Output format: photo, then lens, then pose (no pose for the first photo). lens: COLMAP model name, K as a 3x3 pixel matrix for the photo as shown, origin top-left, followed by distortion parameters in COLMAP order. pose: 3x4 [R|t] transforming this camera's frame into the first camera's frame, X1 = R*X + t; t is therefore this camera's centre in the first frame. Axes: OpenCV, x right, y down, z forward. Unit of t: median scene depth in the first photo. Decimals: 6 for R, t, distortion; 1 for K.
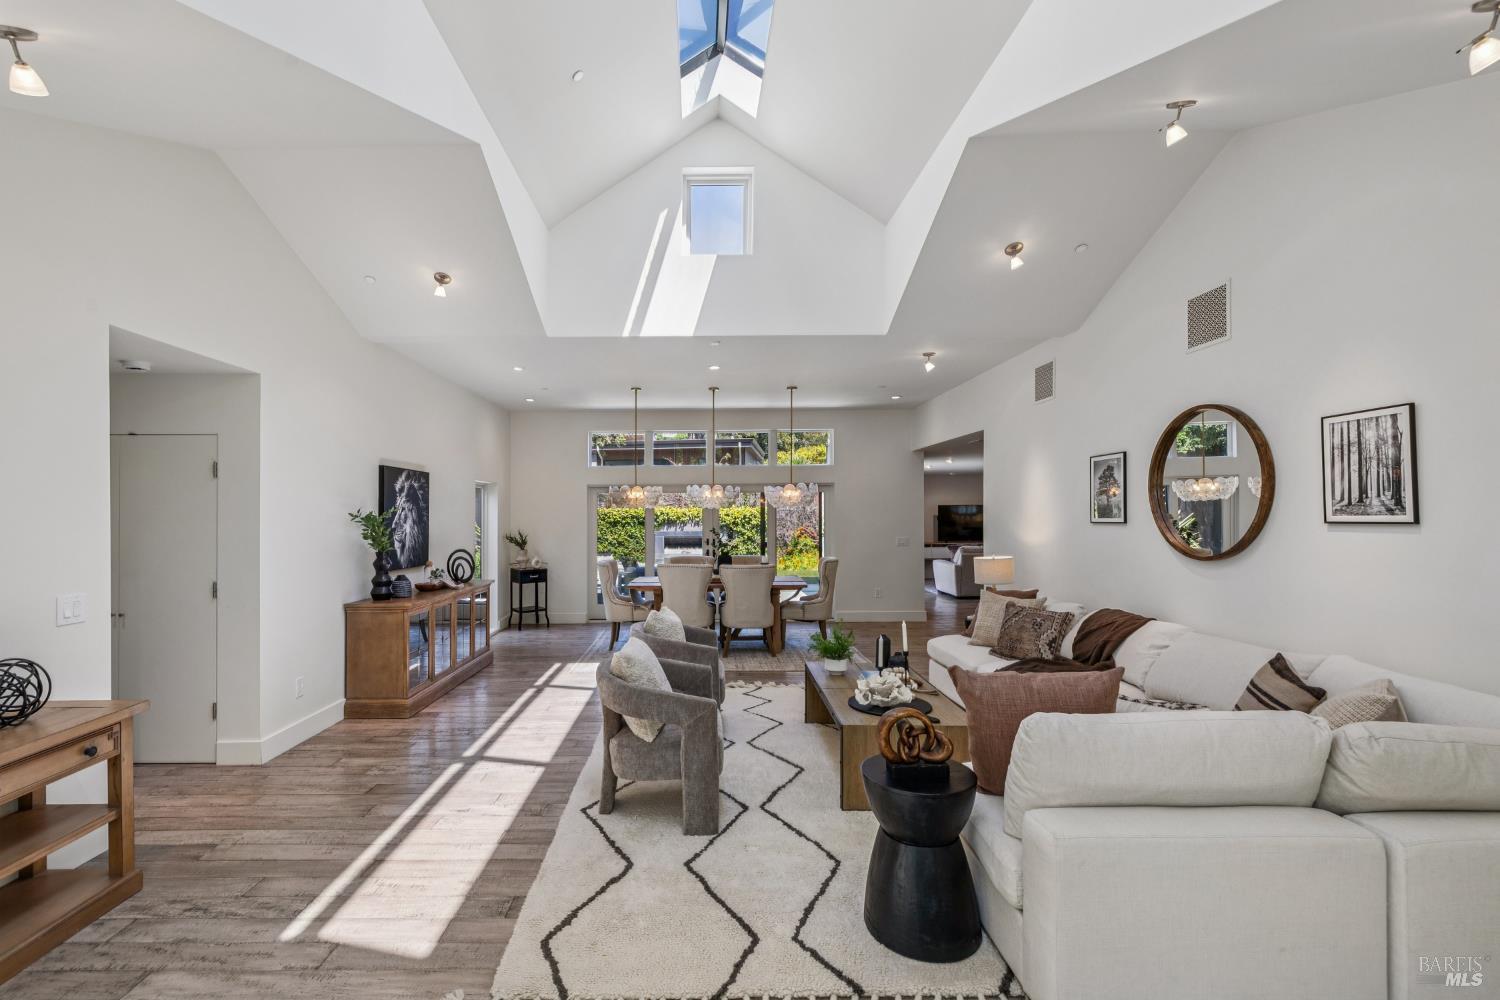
lens RADIAL K [[632.6, 0, 750.9], [0, 632.6, 499.4], [0, 0, 1]] dist [-0.003643, -0.000327]
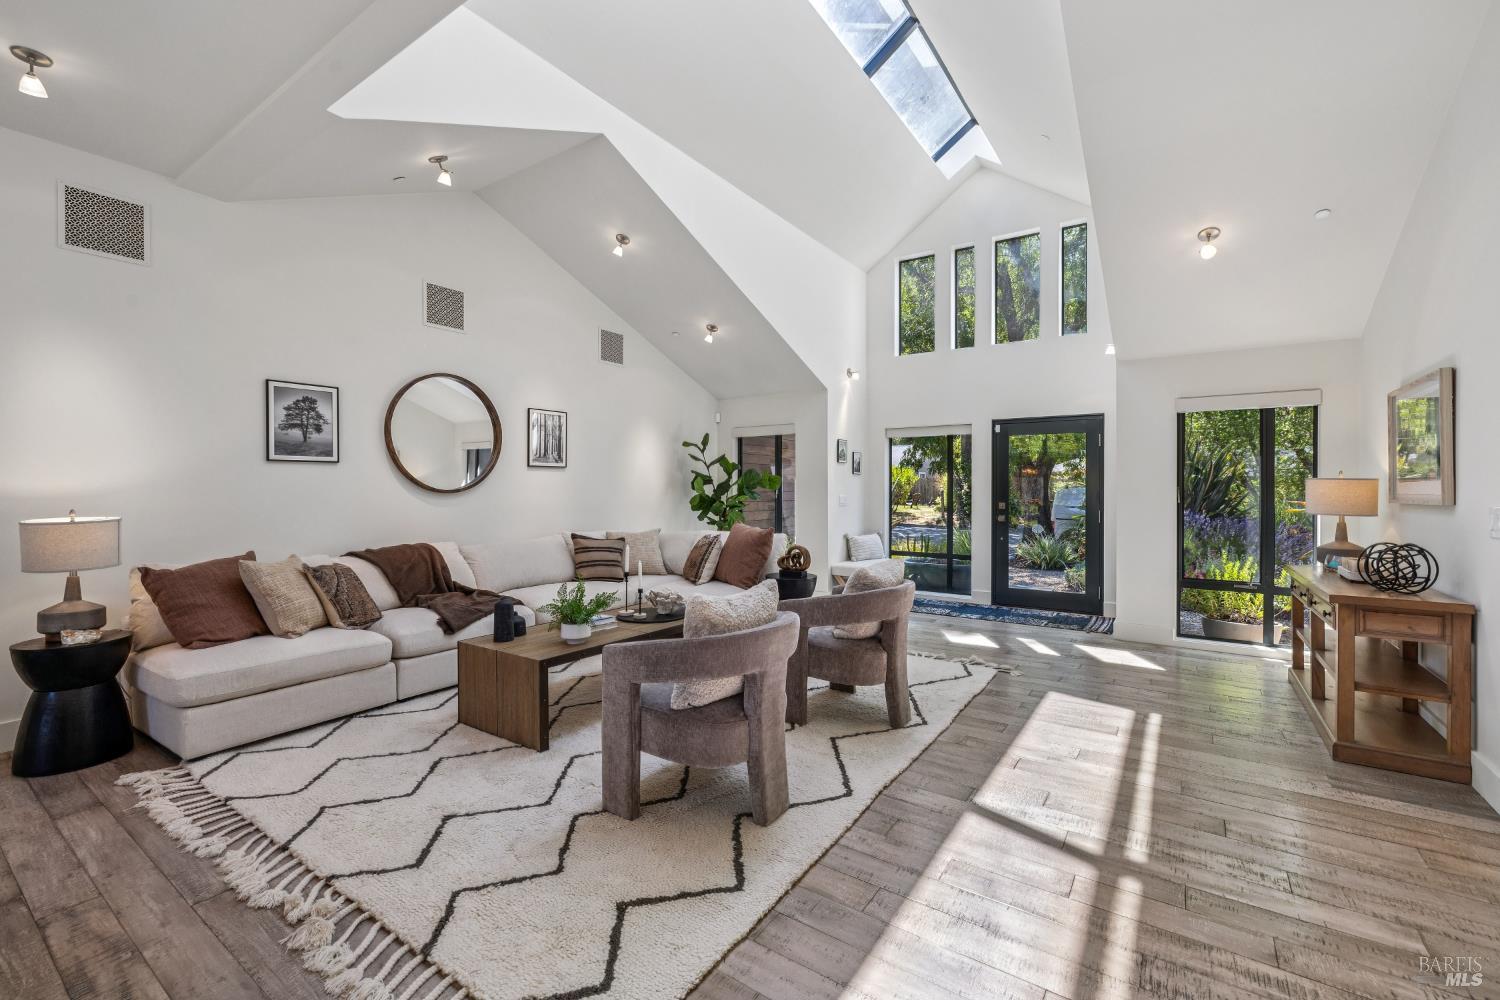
lens RADIAL K [[632.6, 0, 749.4], [0, 632.6, 499.0], [0, 0, 1]] dist [-0.003643, -0.000327]
pose [[-0.822898, 0.007405, 0.568141, -0.541777], [0.003733, 0.999964, -0.007626, 0.123139], [-0.568177, -0.004155, -0.822896, 1.770361]]
